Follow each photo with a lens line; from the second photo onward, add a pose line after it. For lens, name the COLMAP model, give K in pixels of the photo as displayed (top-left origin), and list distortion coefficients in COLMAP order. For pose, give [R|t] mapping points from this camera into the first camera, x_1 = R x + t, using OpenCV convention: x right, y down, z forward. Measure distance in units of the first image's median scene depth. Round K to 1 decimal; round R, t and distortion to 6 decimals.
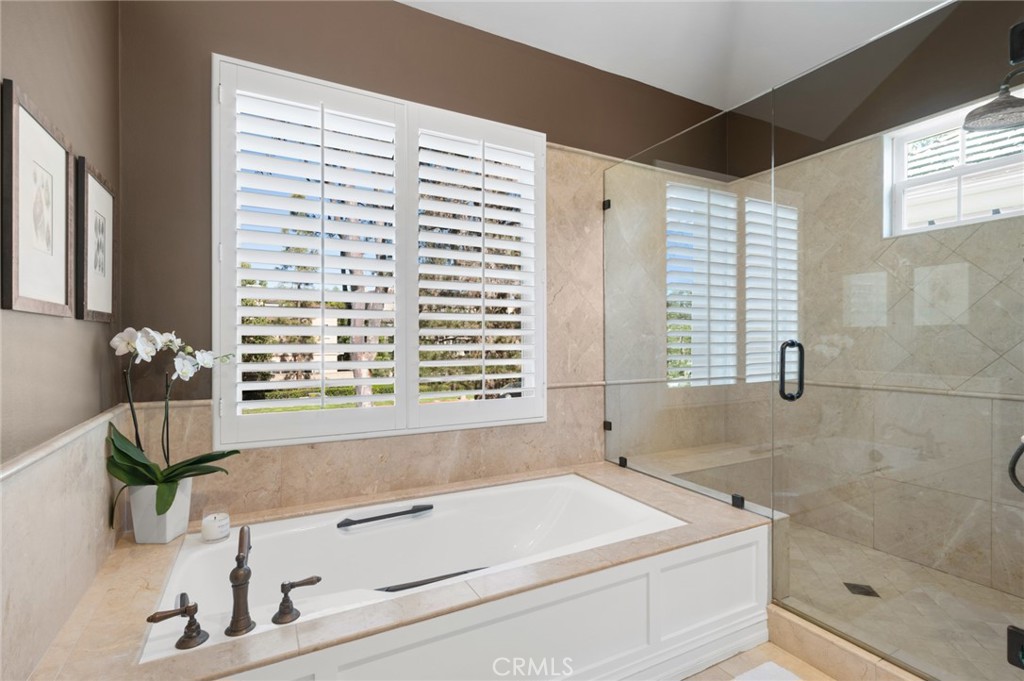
lens RADIAL K [[482.2, 0, 513.7], [0, 482.2, 341.1], [0, 0, 1]] dist [0.001858, -0.000241]
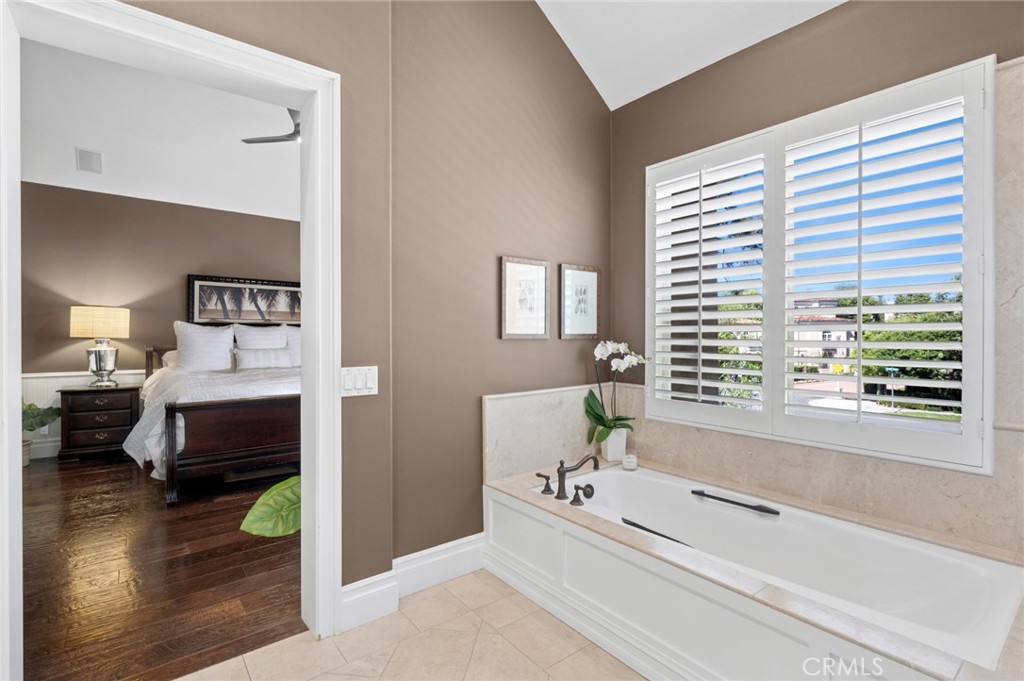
lens RADIAL K [[494.0, 0, 528.7], [0, 494.0, 333.9], [0, 0, 1]] dist [0.001748, -0.000050]
pose [[0.182450, -0.003881, -0.983207, 0.857159], [-0.004517, 0.999978, -0.004785, -0.037518], [0.983205, 0.005314, 0.182429, 0.307298]]
